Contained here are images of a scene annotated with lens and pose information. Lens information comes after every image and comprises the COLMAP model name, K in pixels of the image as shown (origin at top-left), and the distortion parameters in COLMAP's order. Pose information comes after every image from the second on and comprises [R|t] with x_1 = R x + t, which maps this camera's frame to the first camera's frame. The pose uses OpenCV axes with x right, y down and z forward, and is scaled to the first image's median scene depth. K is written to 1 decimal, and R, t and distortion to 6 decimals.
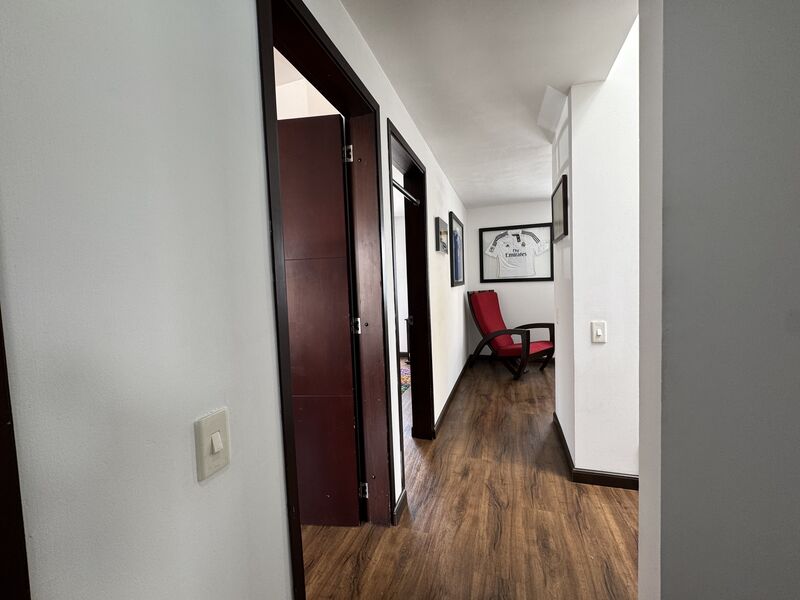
lens RADIAL K [[318.3, 0, 400.8], [0, 318.3, 300.2], [0, 0, 1]] dist [0.000419, 0.000035]
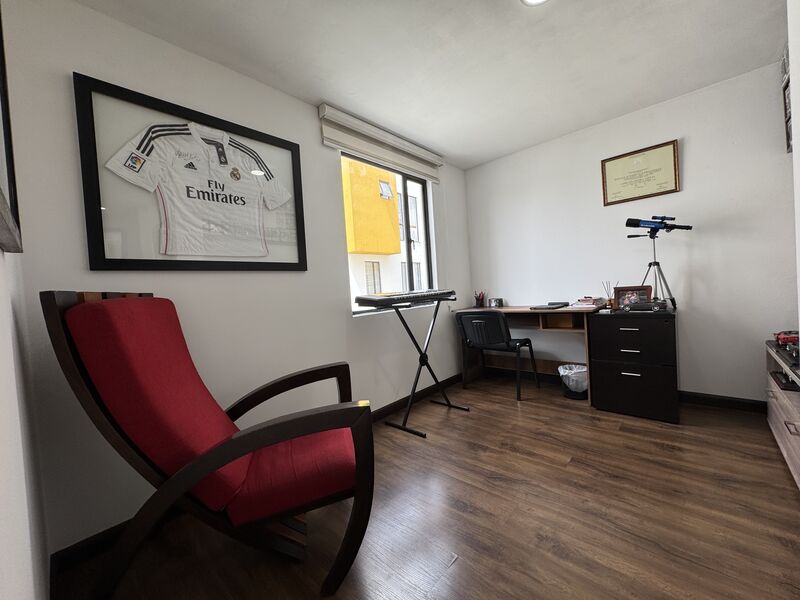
lens RADIAL K [[318.3, 0, 400.5], [0, 318.3, 297.2], [0, 0, 1]] dist [0.000419, 0.000035]
pose [[0.415517, -0.011447, 0.909513, 0.111259], [0.095315, 0.994964, -0.031022, 0.005304], [-0.904578, 0.099581, 0.414515, 0.659833]]
